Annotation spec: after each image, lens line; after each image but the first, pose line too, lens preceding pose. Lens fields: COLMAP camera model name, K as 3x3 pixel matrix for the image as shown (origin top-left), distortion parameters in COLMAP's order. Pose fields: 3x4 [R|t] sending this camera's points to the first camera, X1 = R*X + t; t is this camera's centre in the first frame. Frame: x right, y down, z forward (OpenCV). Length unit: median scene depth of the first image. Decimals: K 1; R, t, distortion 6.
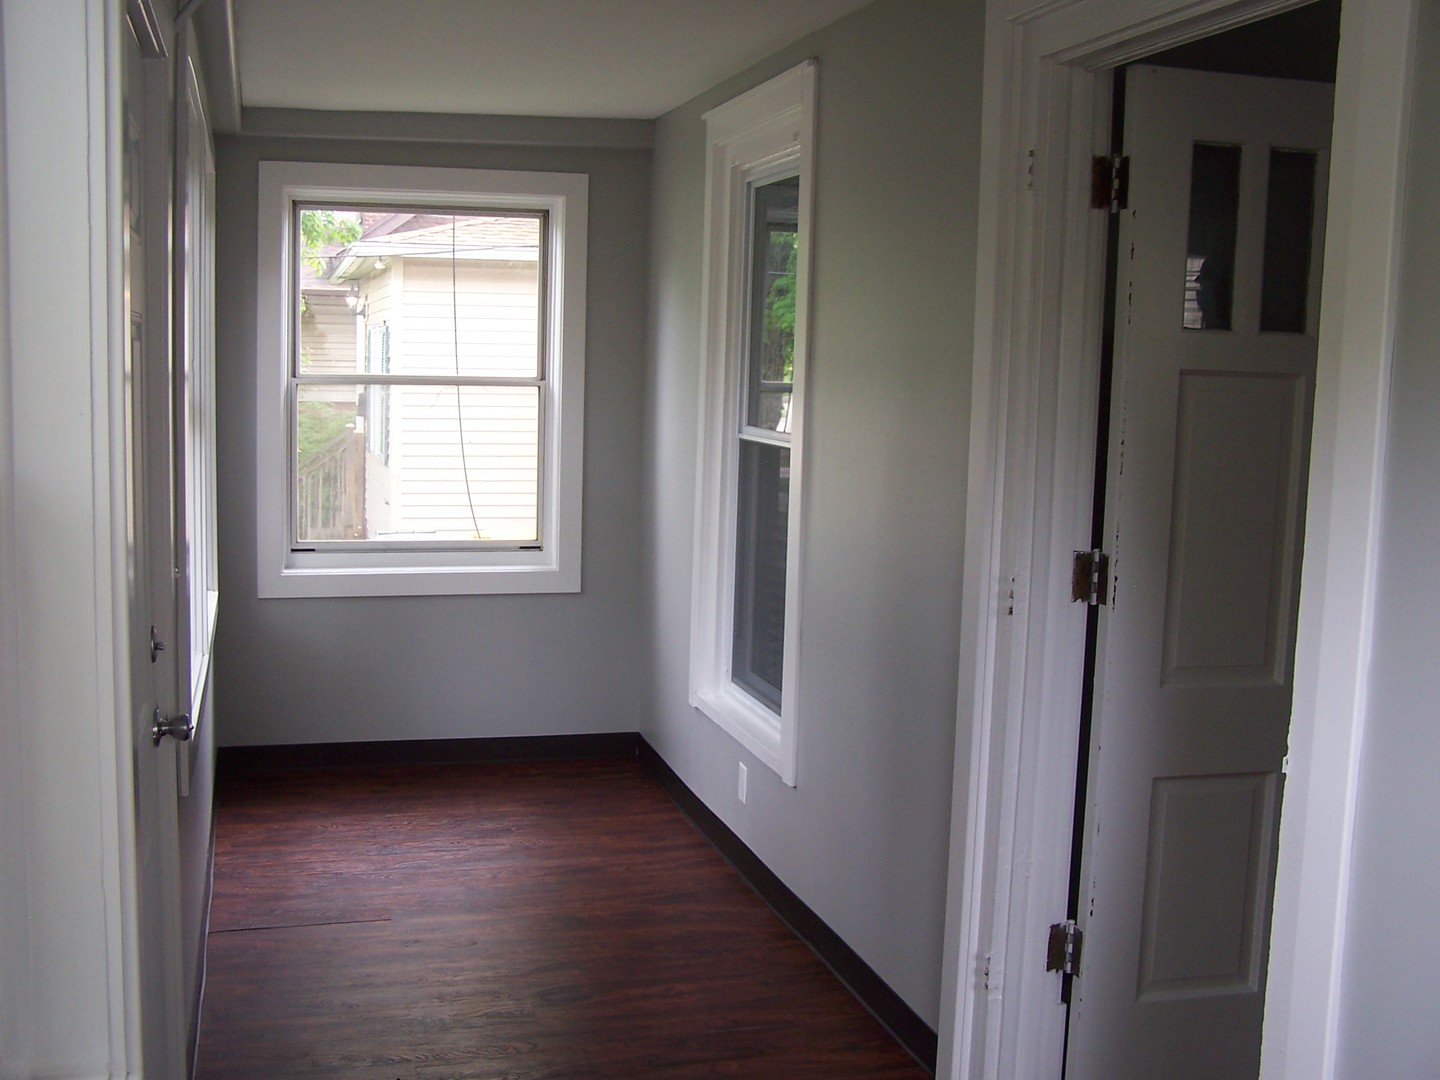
lens RADIAL K [[1642.5, 0, 720.0], [0, 1642.5, 540.0], [0, 0, 1]] dist [-0.225026, 0.465971]
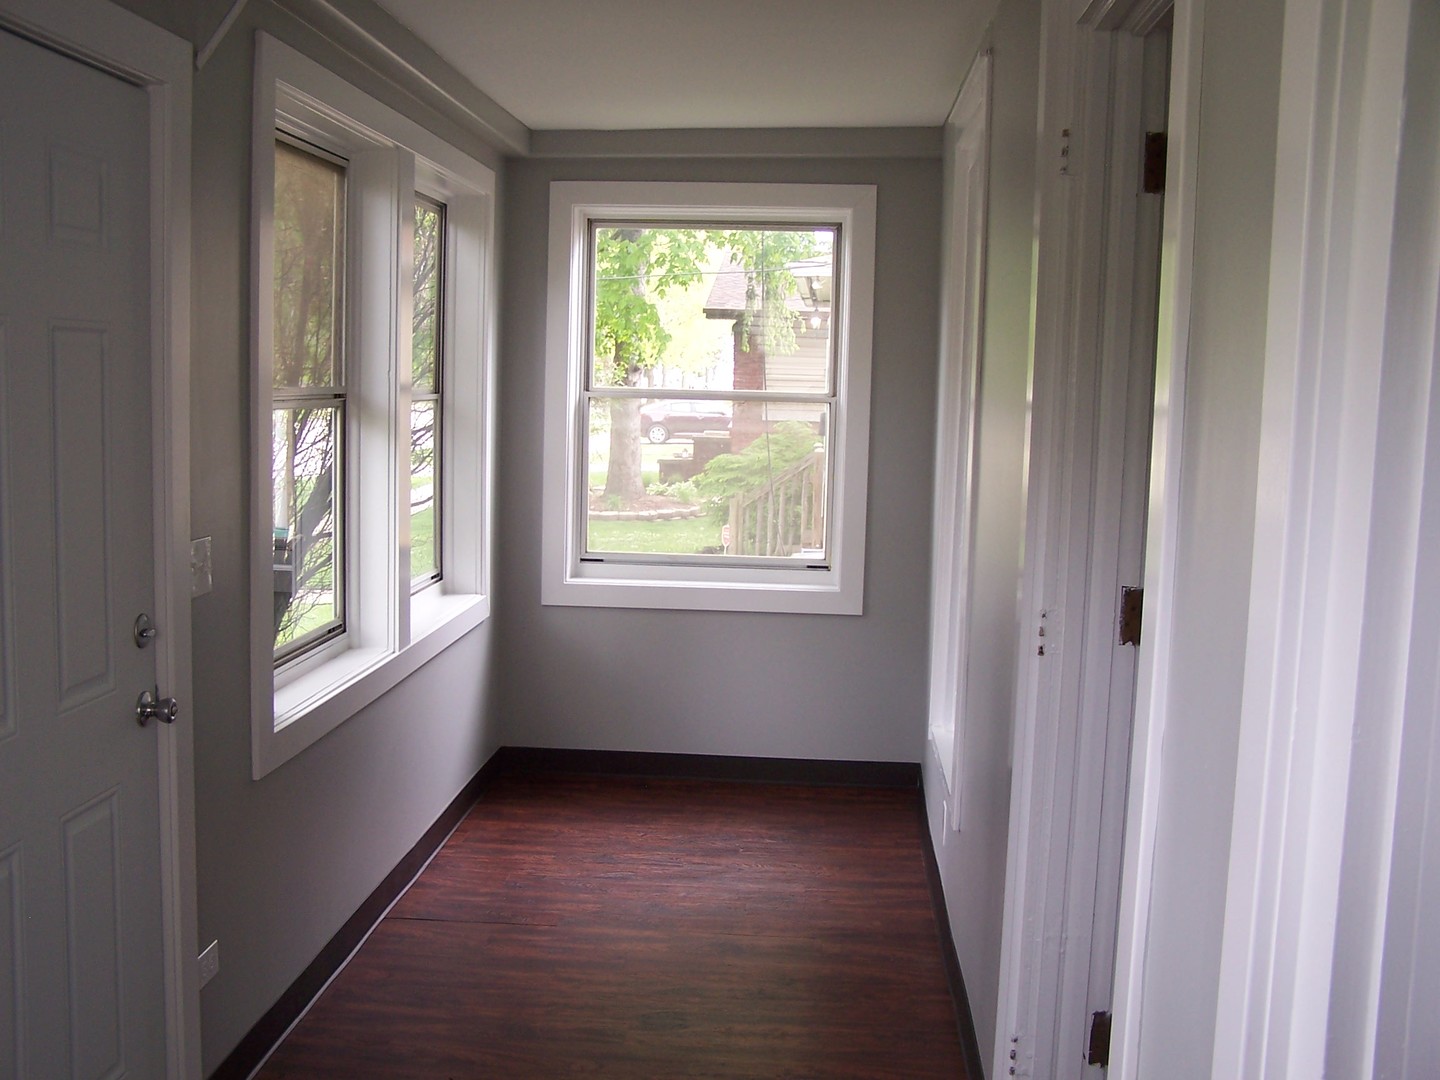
lens RADIAL K [[1642.5, 0, 720.0], [0, 1642.5, 540.0], [0, 0, 1]] dist [-0.225026, 0.465971]
pose [[0.935515, 0.035016, -0.351549, 0.189406], [-0.040440, 0.999149, -0.008096, -0.001360], [0.350966, 0.021790, 0.936135, 0.064290]]
